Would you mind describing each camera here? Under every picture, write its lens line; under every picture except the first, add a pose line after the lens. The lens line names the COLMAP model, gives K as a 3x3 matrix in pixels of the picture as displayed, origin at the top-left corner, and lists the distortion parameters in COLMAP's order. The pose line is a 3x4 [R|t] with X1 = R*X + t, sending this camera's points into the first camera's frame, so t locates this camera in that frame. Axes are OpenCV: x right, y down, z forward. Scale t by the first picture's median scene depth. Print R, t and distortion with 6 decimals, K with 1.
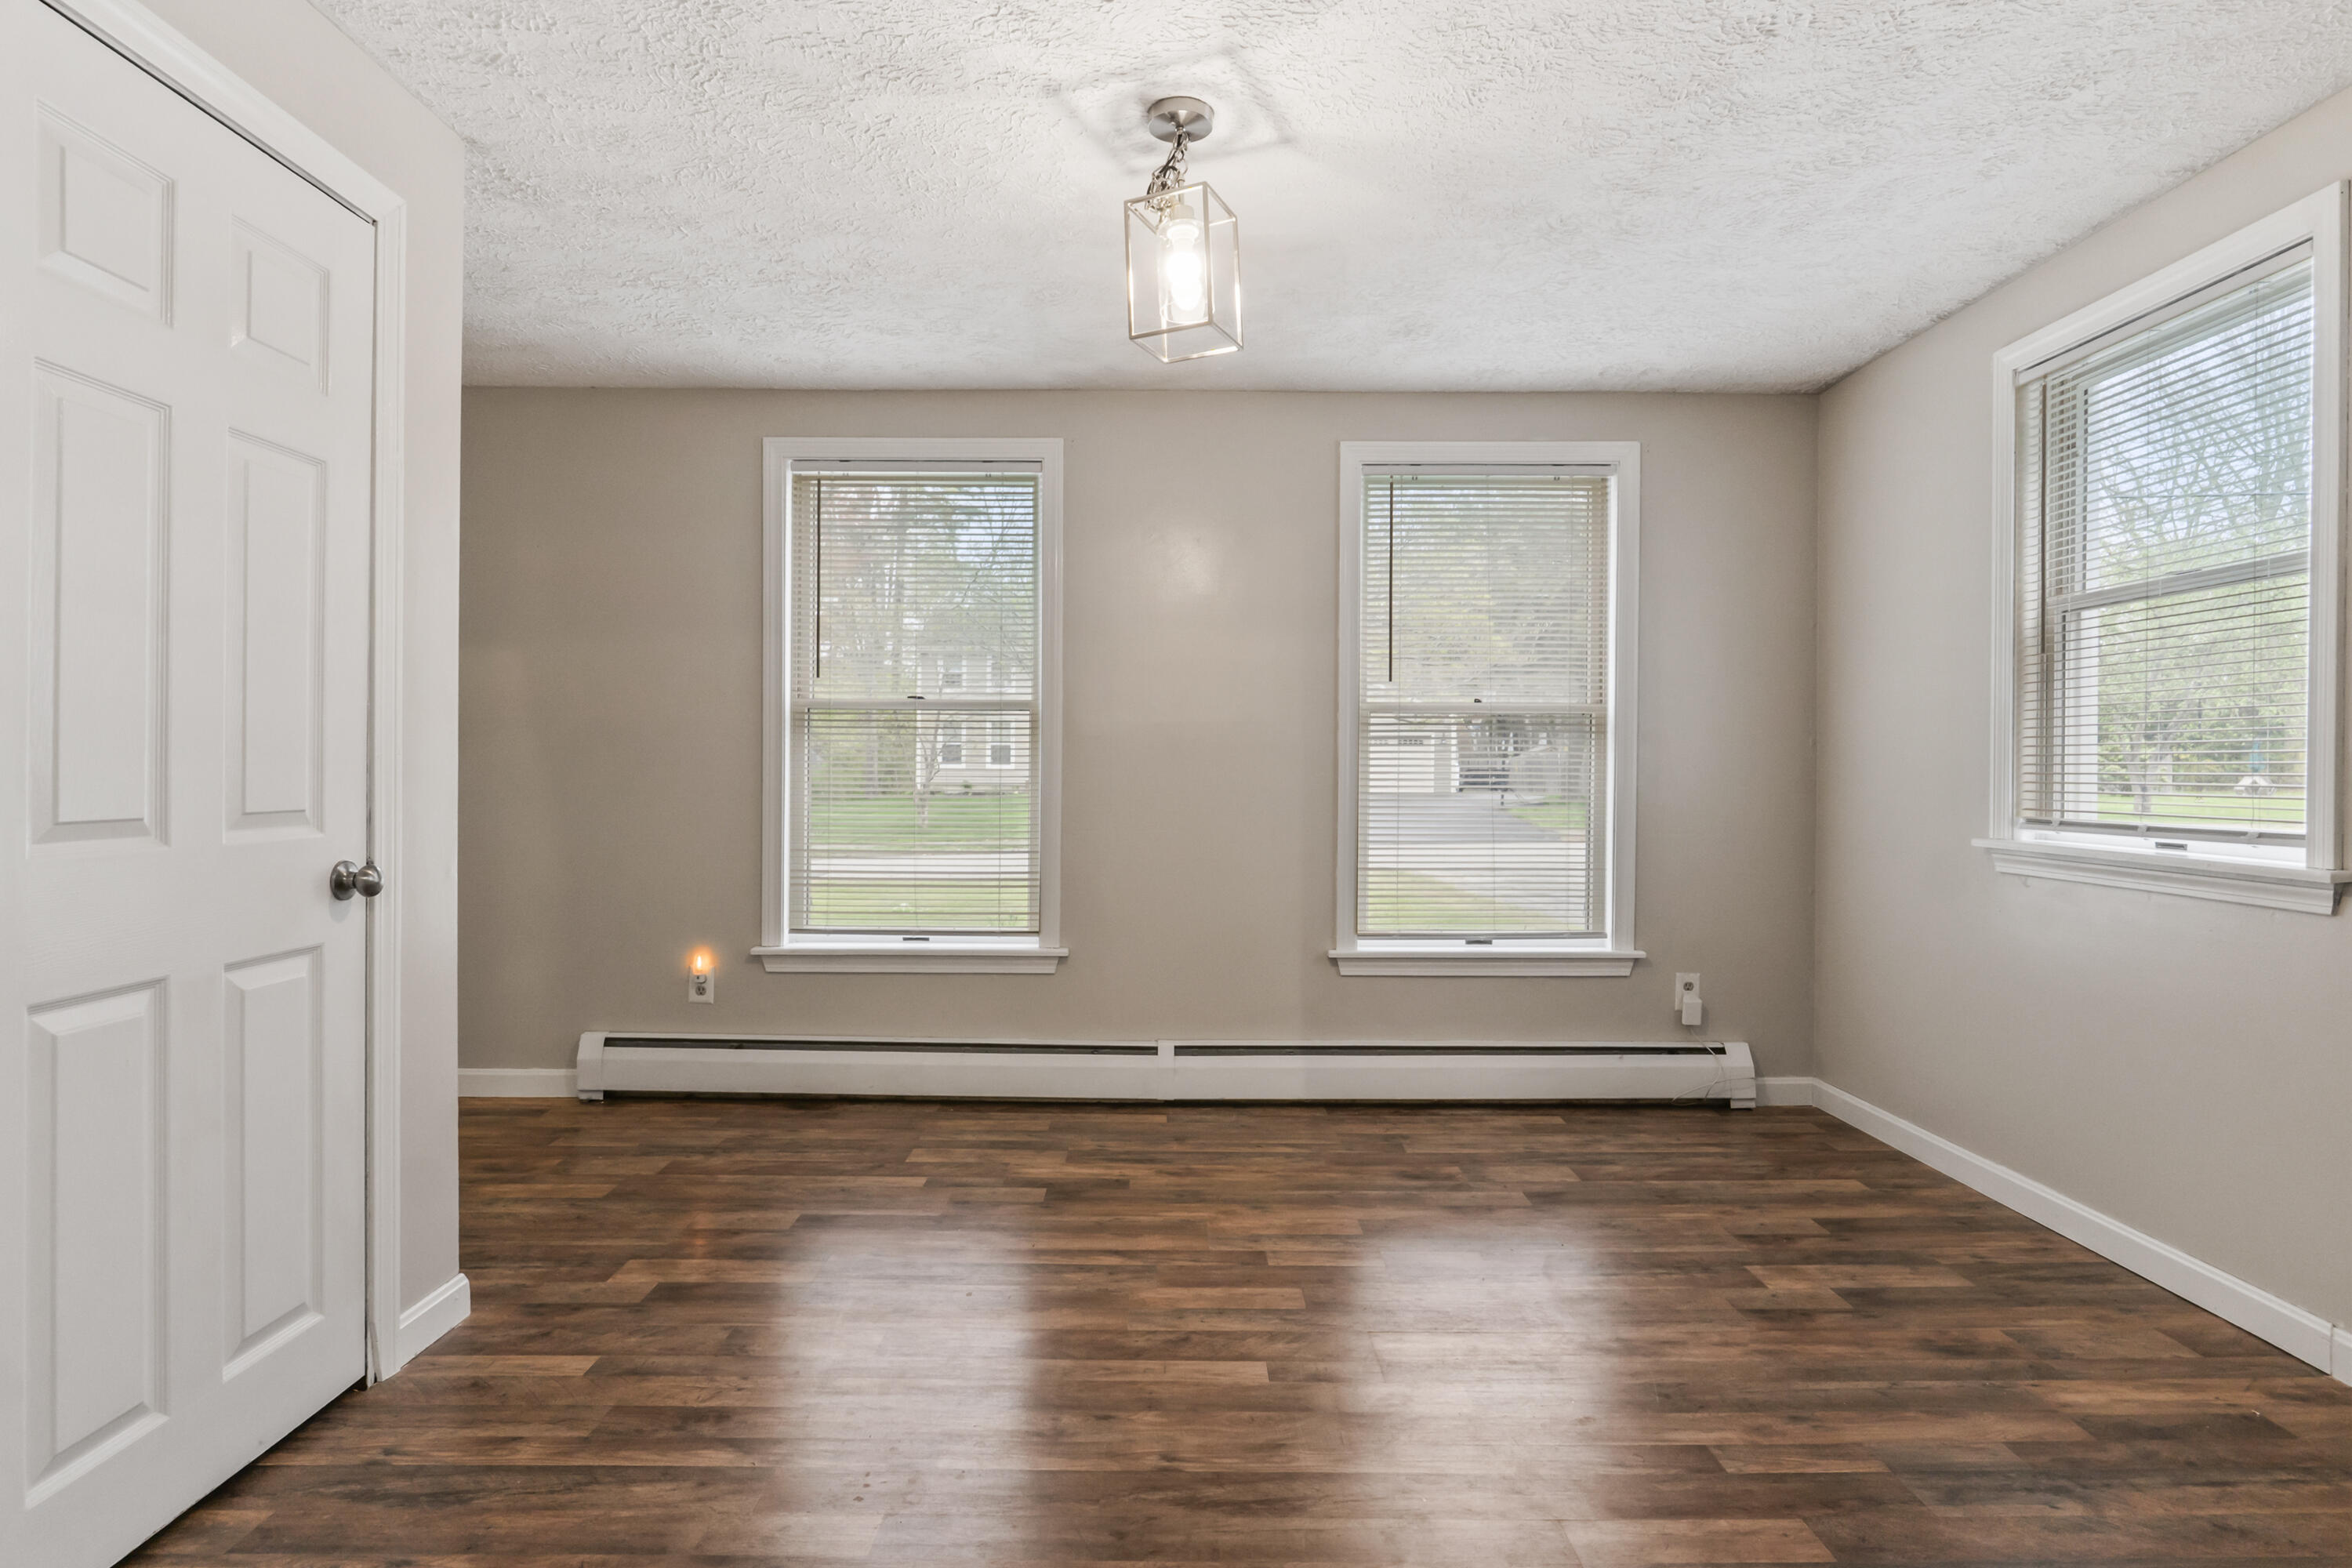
lens RADIAL K [[1304.4, 0, 1189.6], [0, 1304.4, 783.3], [0, 0, 1]] dist [0.000727, -0.001017]
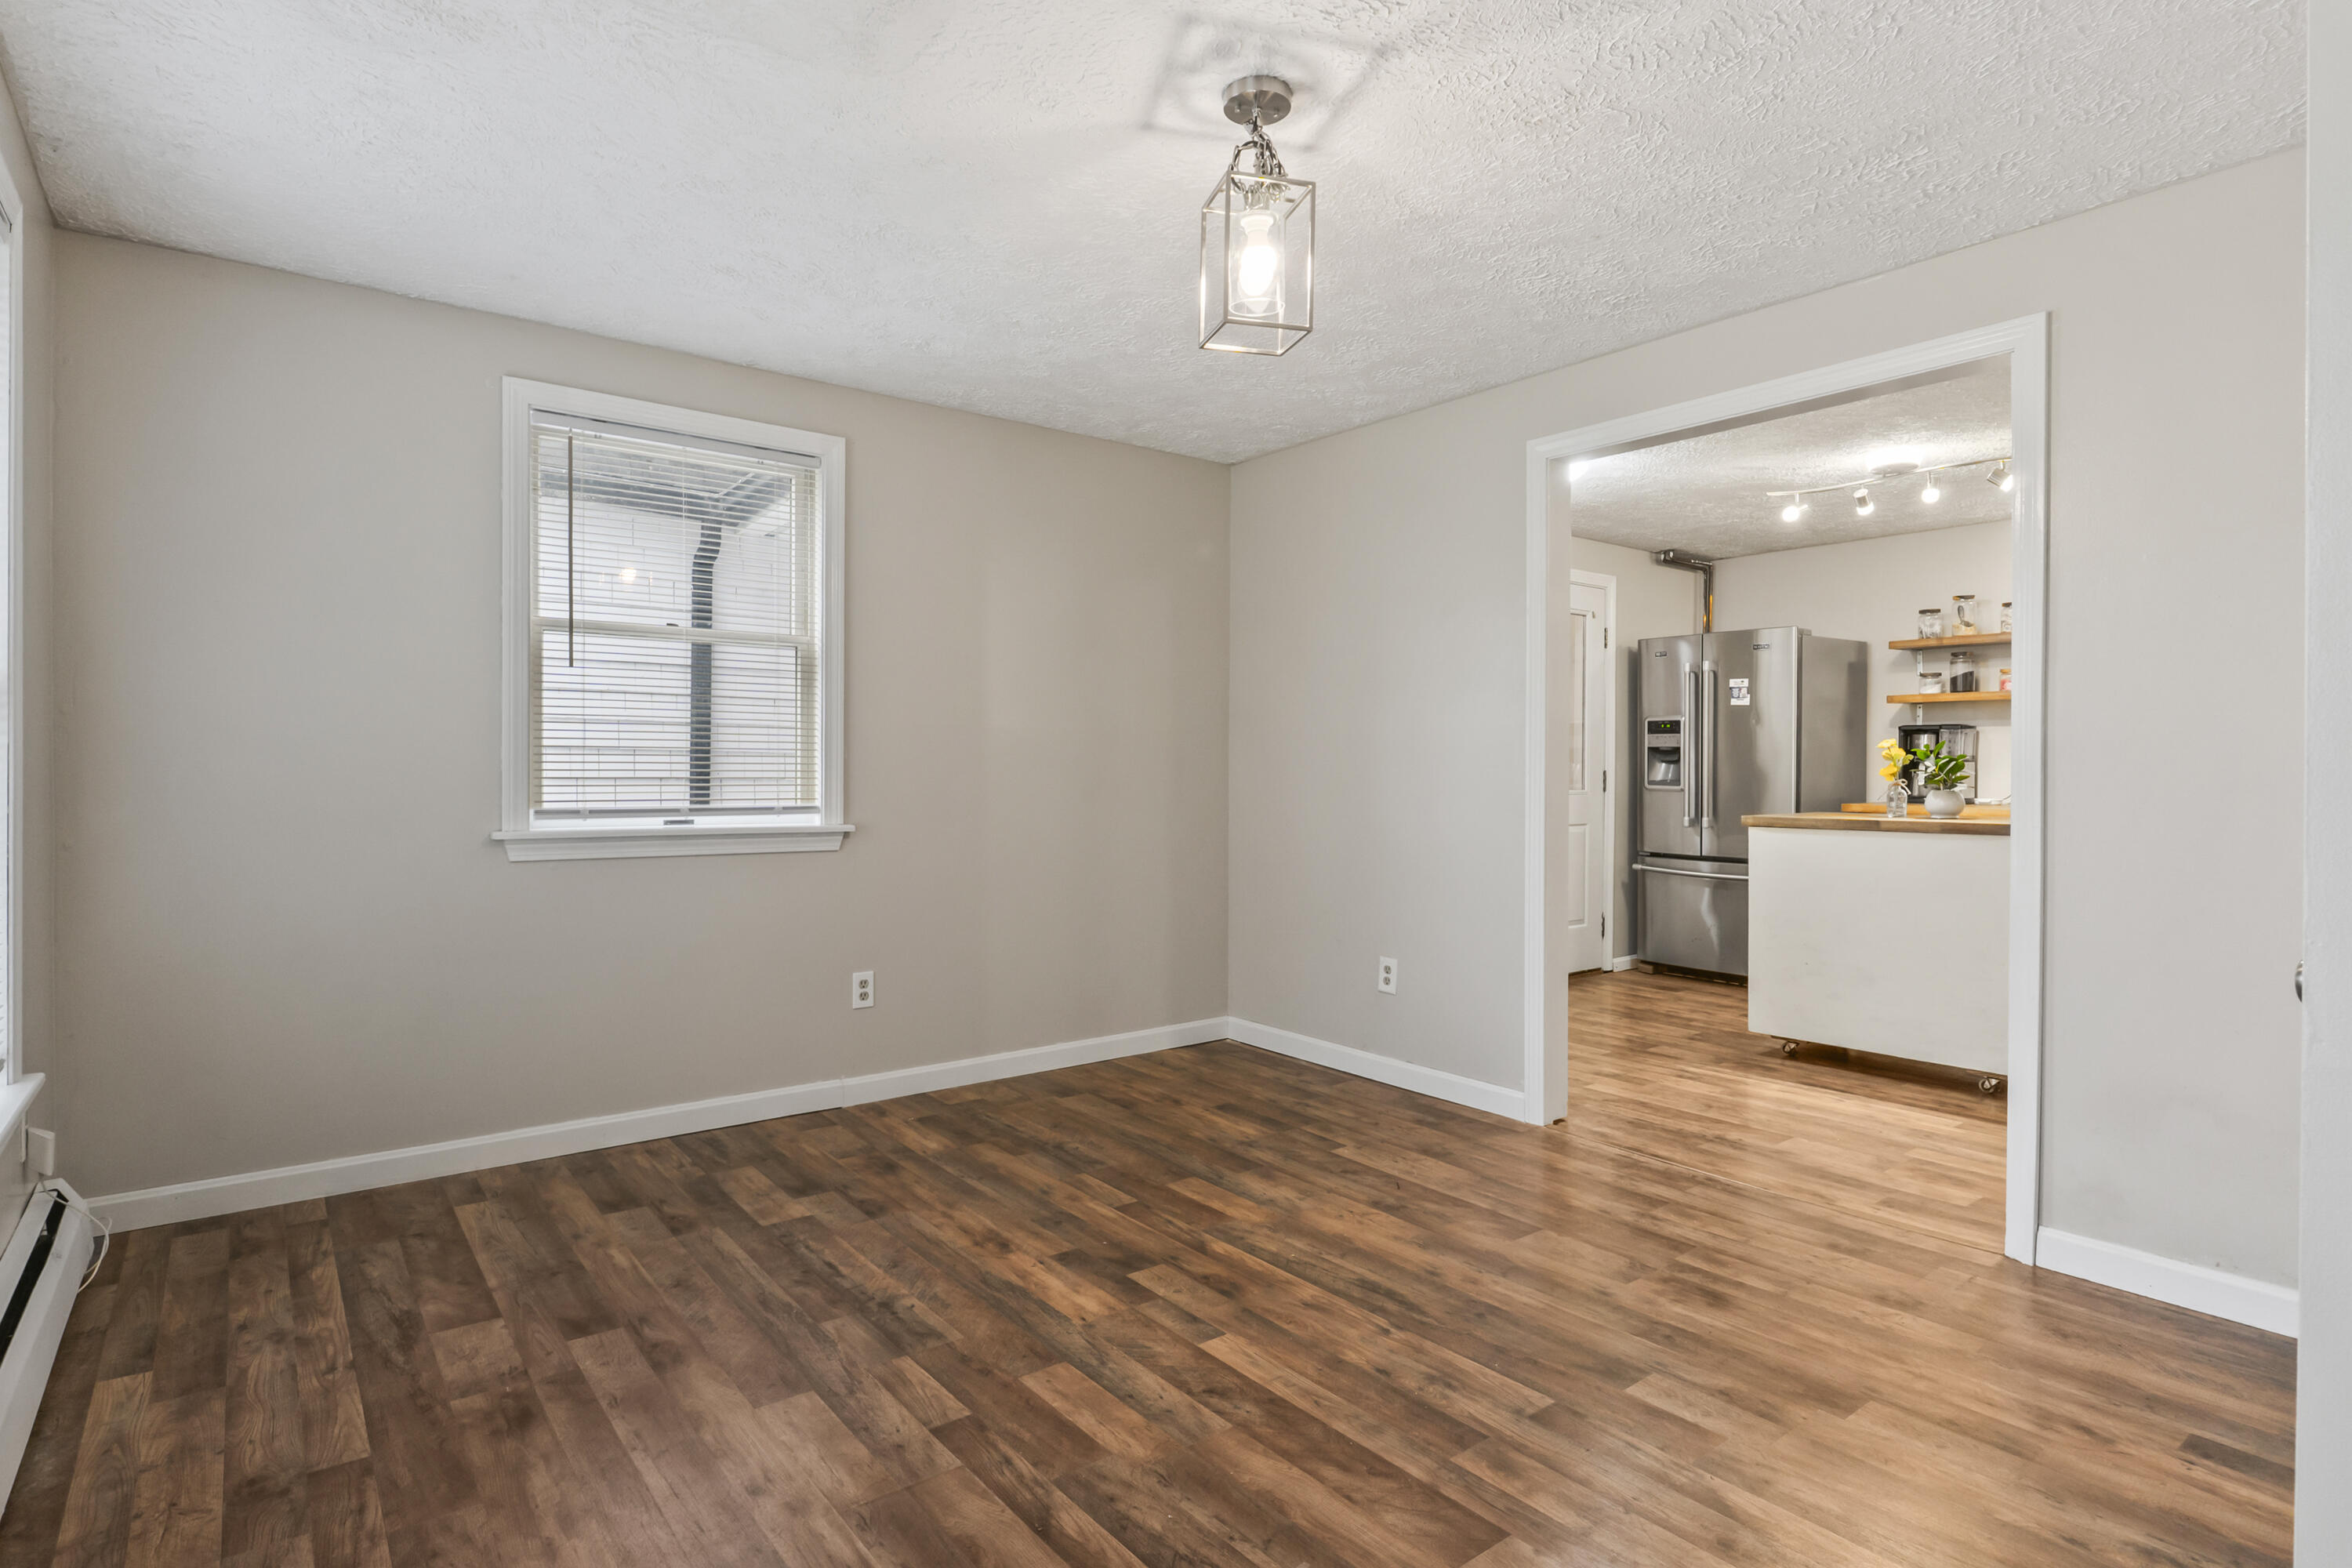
lens RADIAL K [[1184.7, 0, 1181.6], [0, 1184.7, 784.7], [0, 0, 1]] dist [0.002074, 0.000403]
pose [[-0.604139, -0.017057, 0.796697, -0.589540], [0.001003, 0.999754, 0.022165, -0.019300], [-0.796878, 0.014190, -0.603973, 1.370777]]
